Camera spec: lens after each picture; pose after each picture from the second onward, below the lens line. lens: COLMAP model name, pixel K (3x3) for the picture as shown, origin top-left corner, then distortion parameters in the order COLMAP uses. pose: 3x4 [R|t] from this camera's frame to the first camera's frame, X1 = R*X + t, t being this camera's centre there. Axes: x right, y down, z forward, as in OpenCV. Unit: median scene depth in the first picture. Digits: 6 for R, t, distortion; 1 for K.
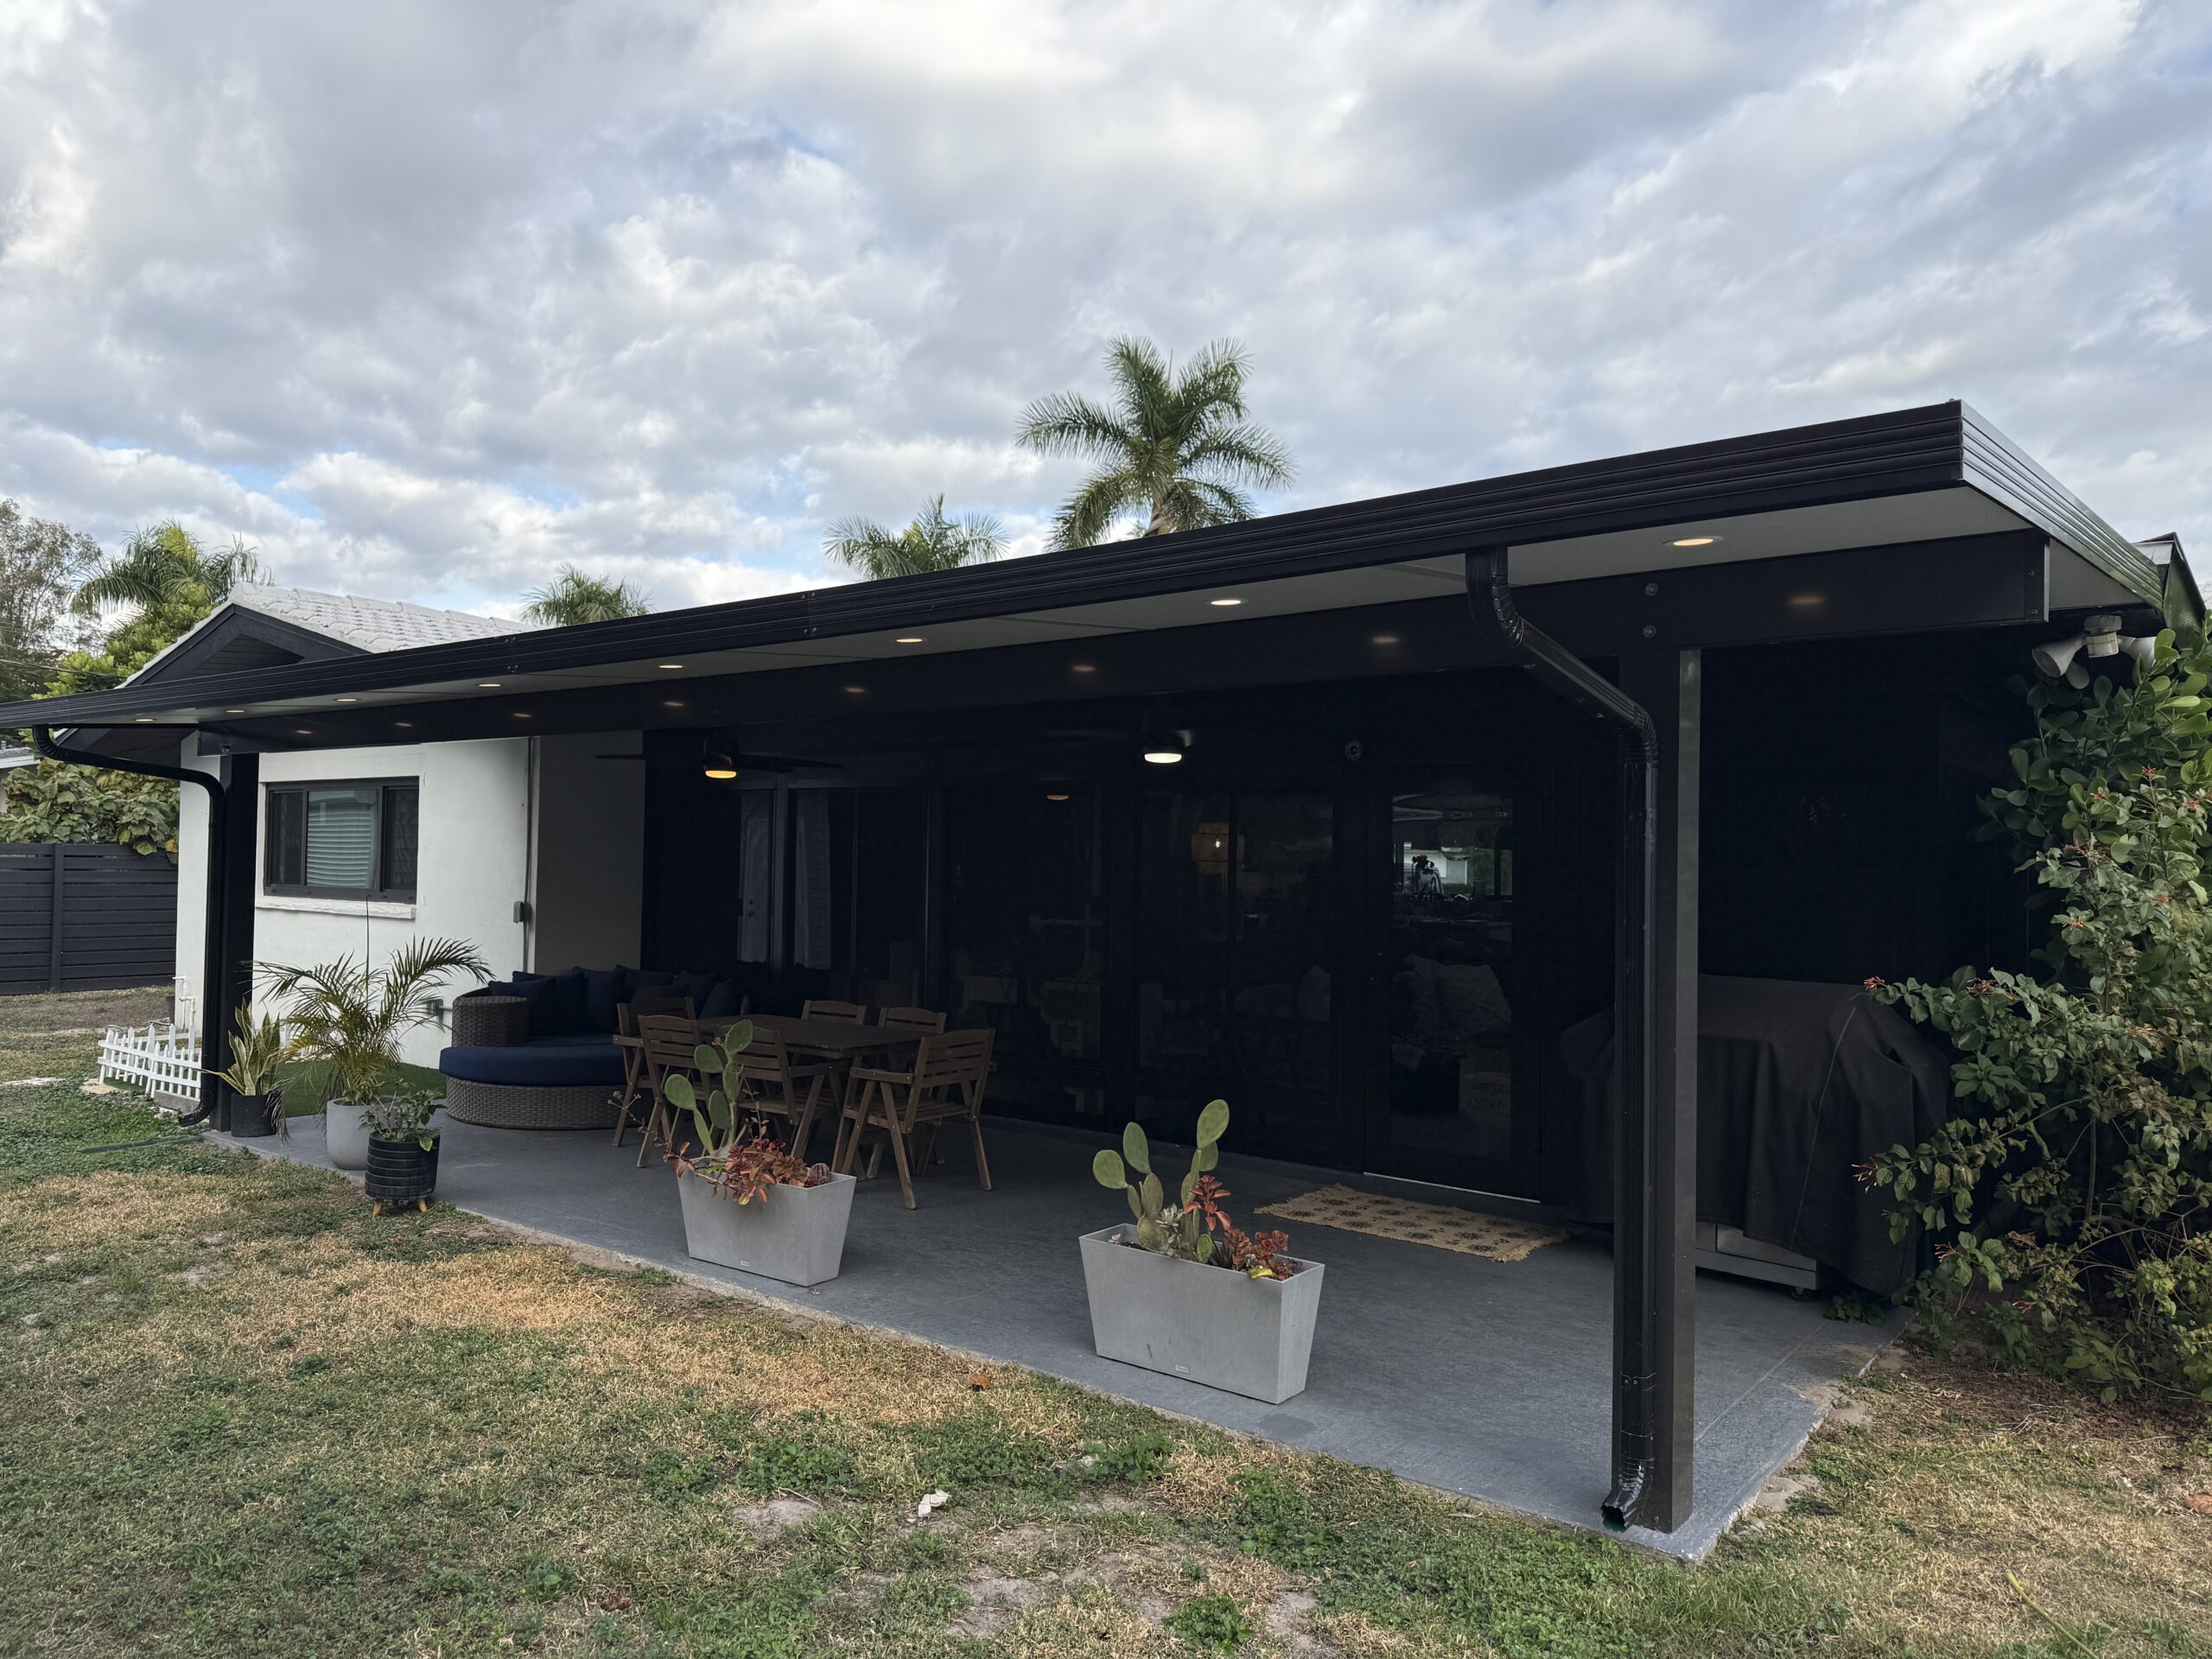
lens RADIAL K [[1531.8, 0, 1114.5], [0, 1531.8, 831.8], [0, 0, 1]] dist [0.108132, -0.138027]
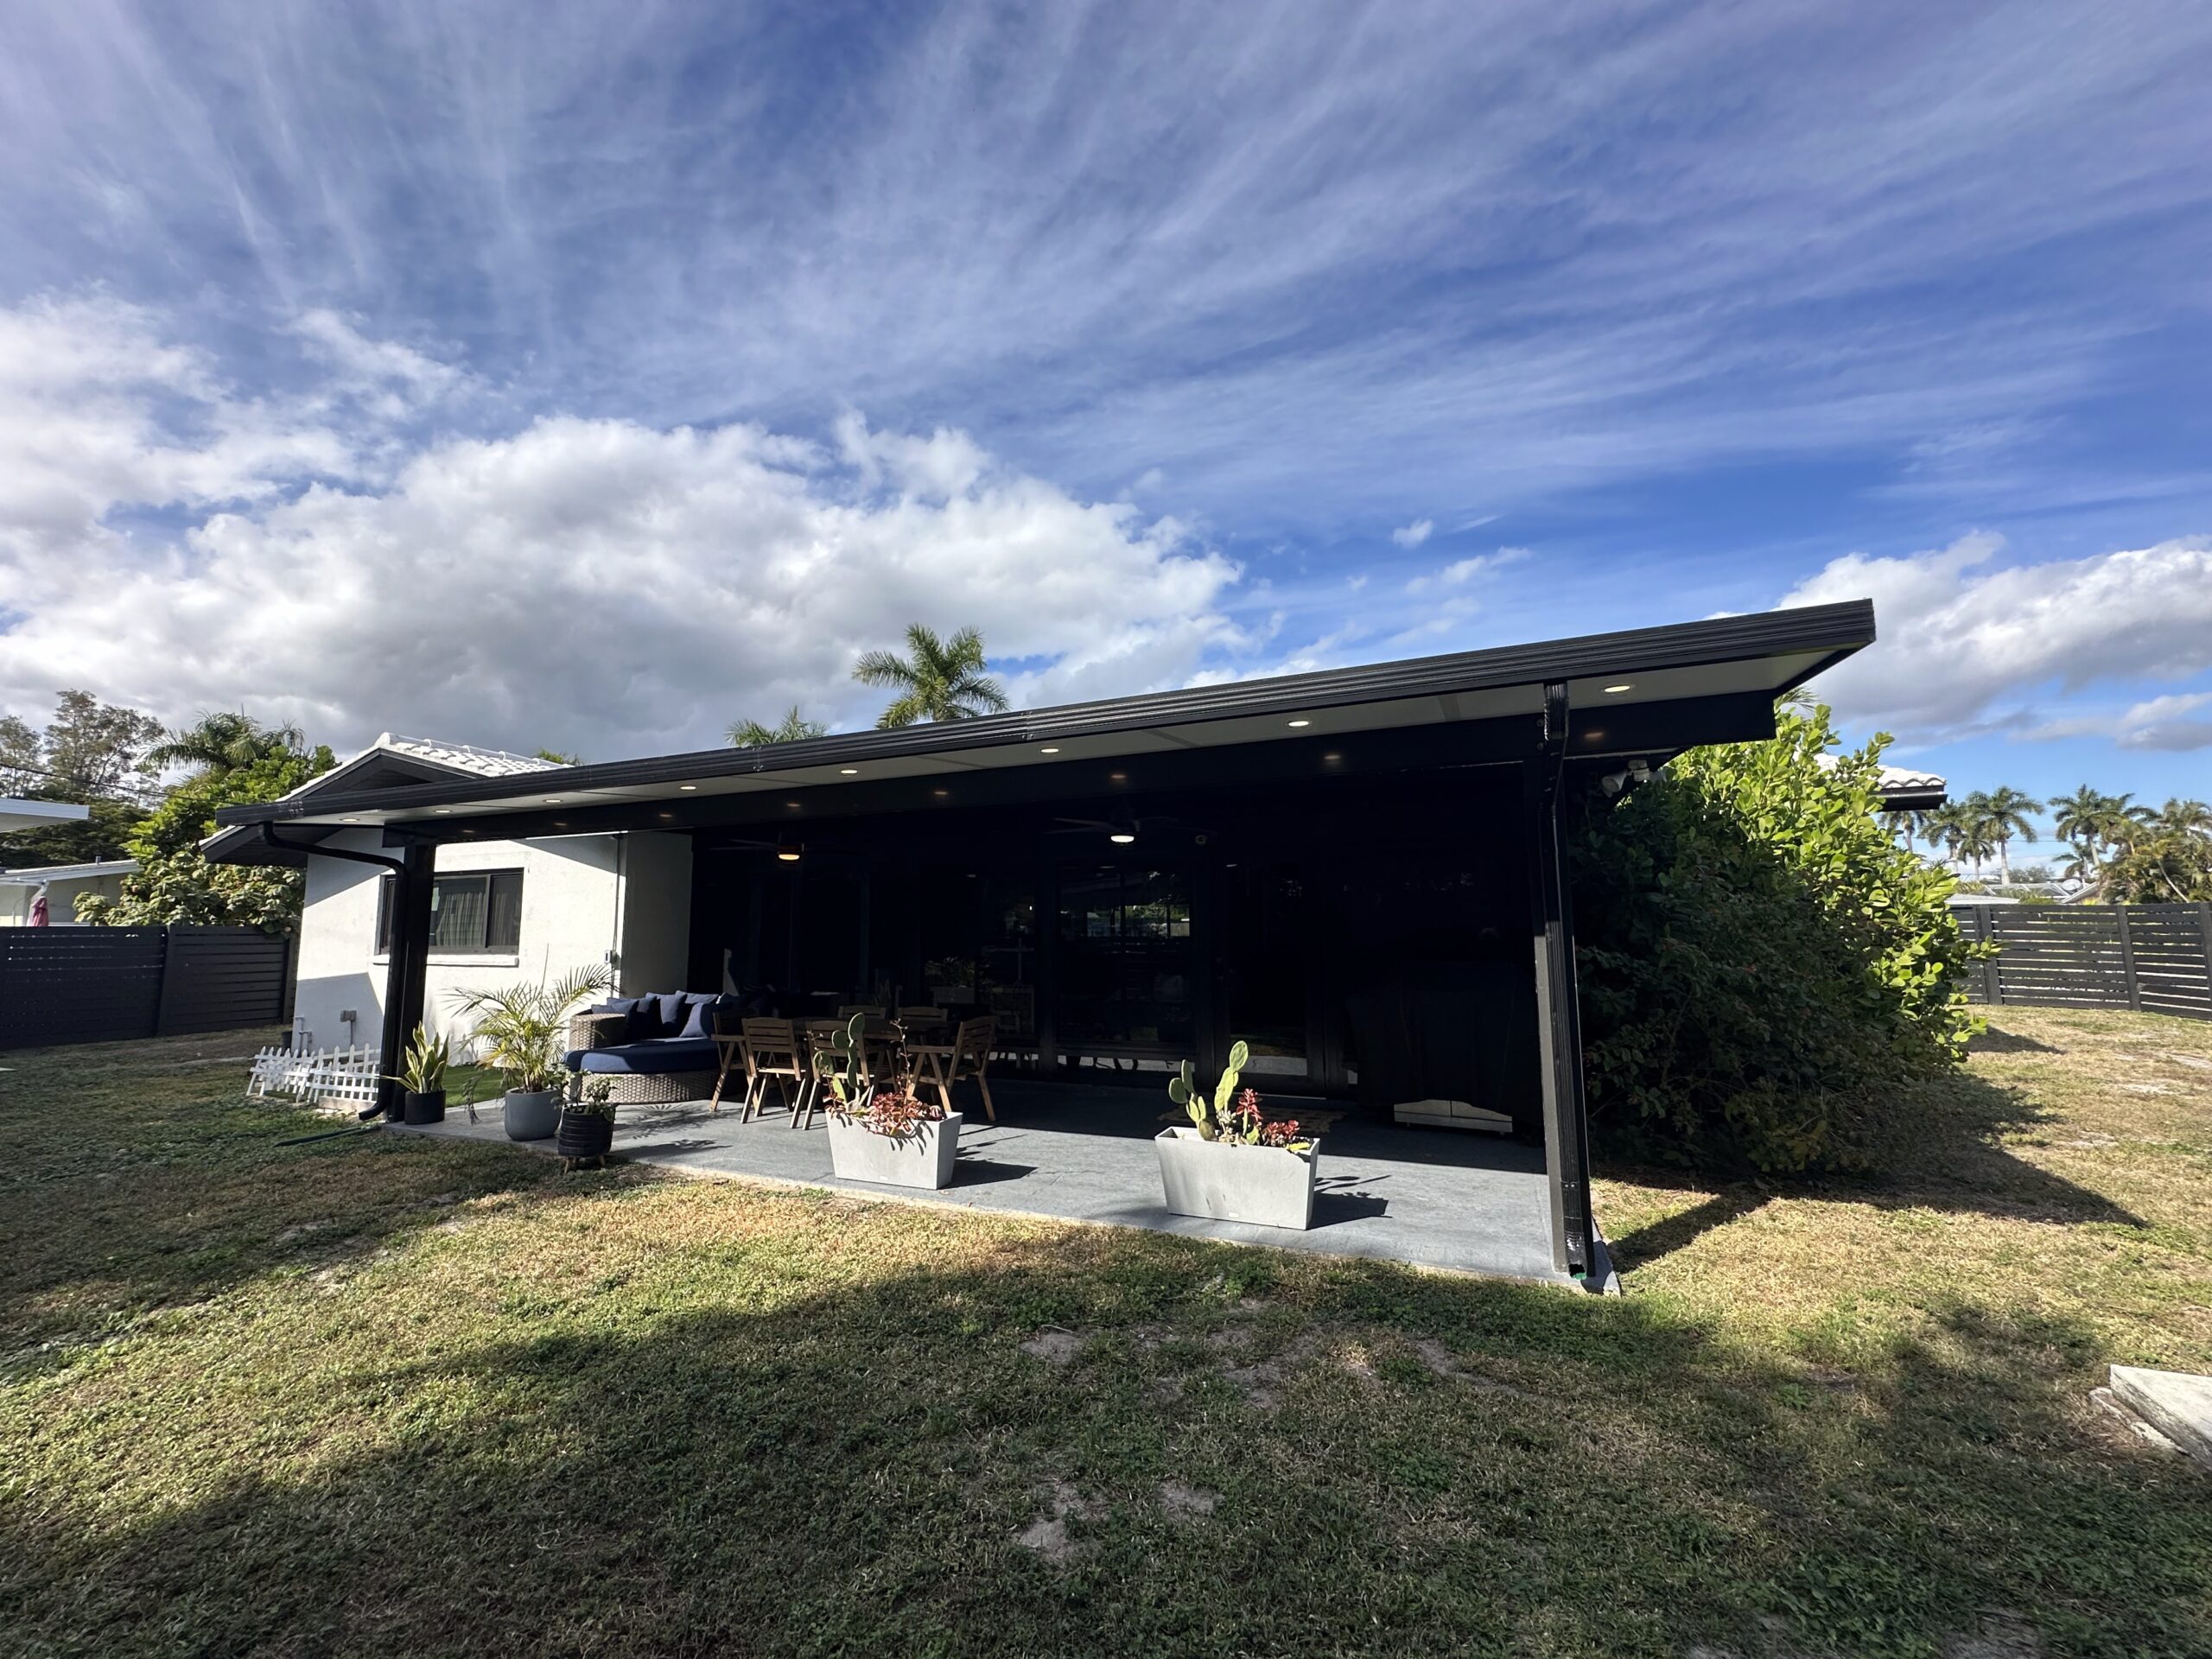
lens RADIAL K [[882.9, 0, 1106.0], [0, 882.9, 829.5], [0, 0, 1]] dist [-0.002400, 0.000352]
pose [[0.966771, 0.003506, 0.255619, -0.172843], [0.020144, 0.995752, -0.089845, 0.019436], [-0.254848, 0.092009, 0.962594, 0.078383]]
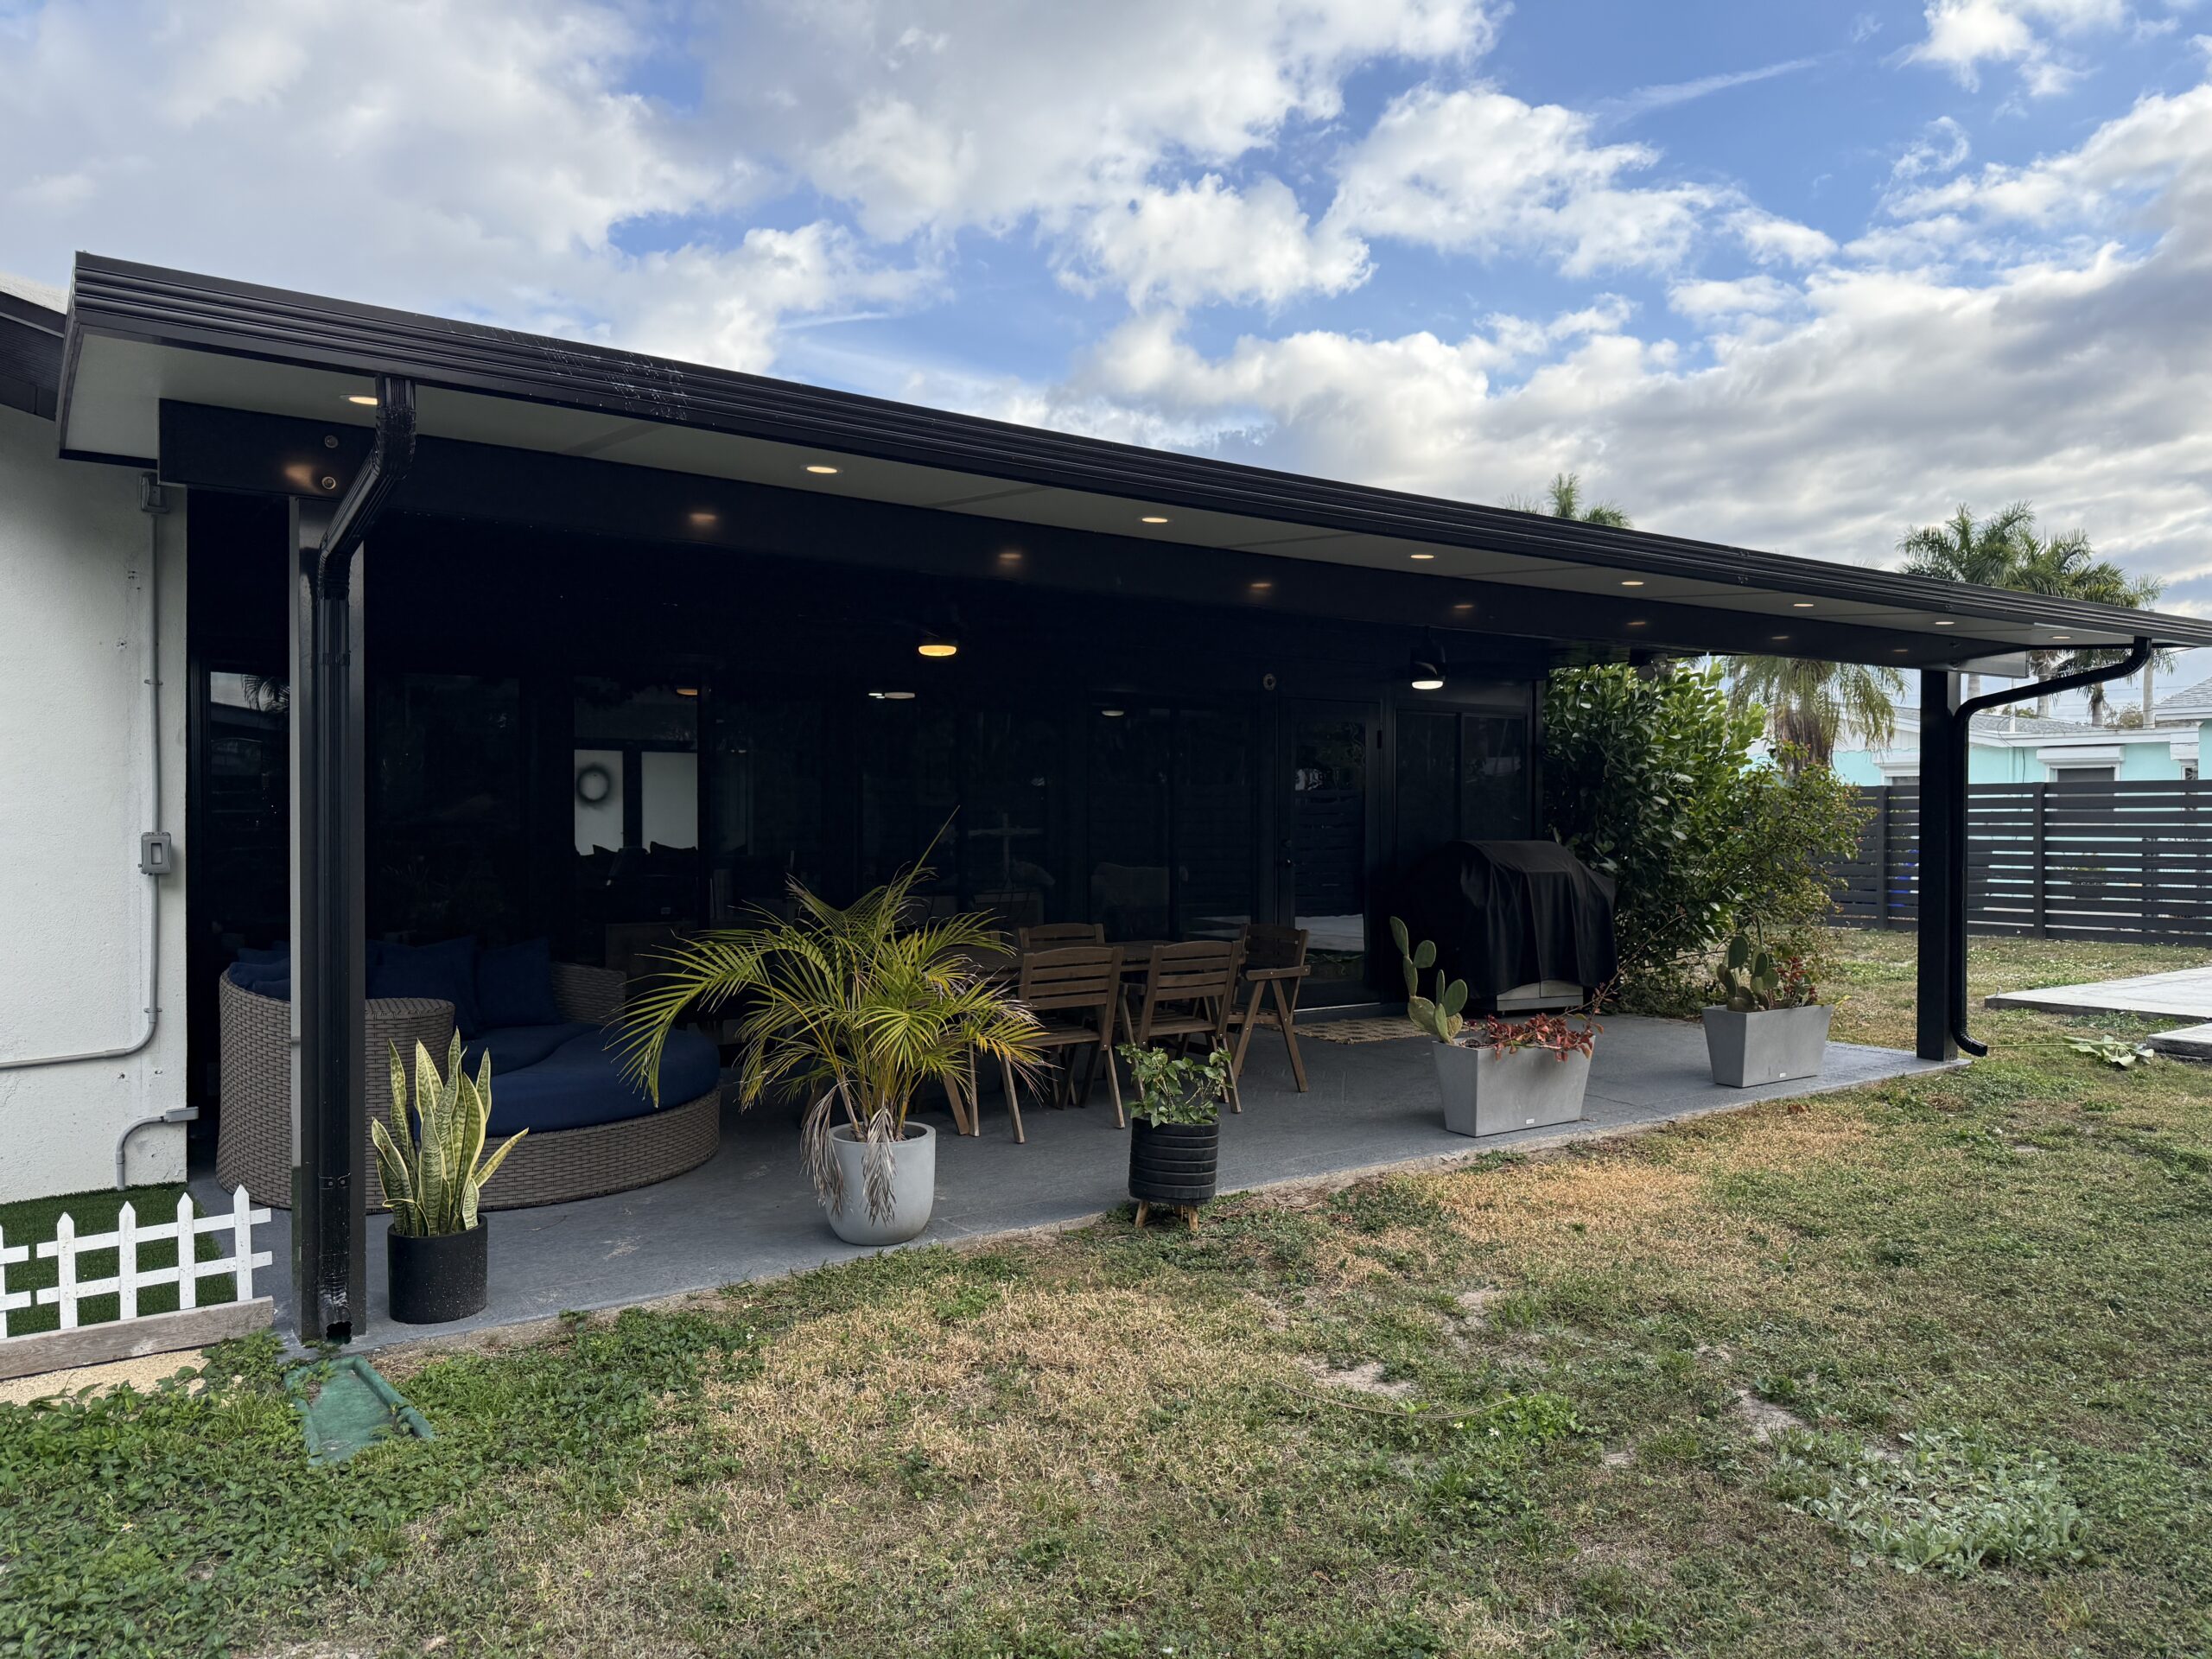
lens RADIAL K [[1531.8, 0, 1114.5], [0, 1531.8, 831.8], [0, 0, 1]] dist [0.108132, -0.138027]
pose [[0.286659, -0.027961, 0.957624, -0.953063], [-0.019170, 0.999206, 0.034913, 0.026389], [-0.957841, -0.028366, 0.285896, 0.676493]]
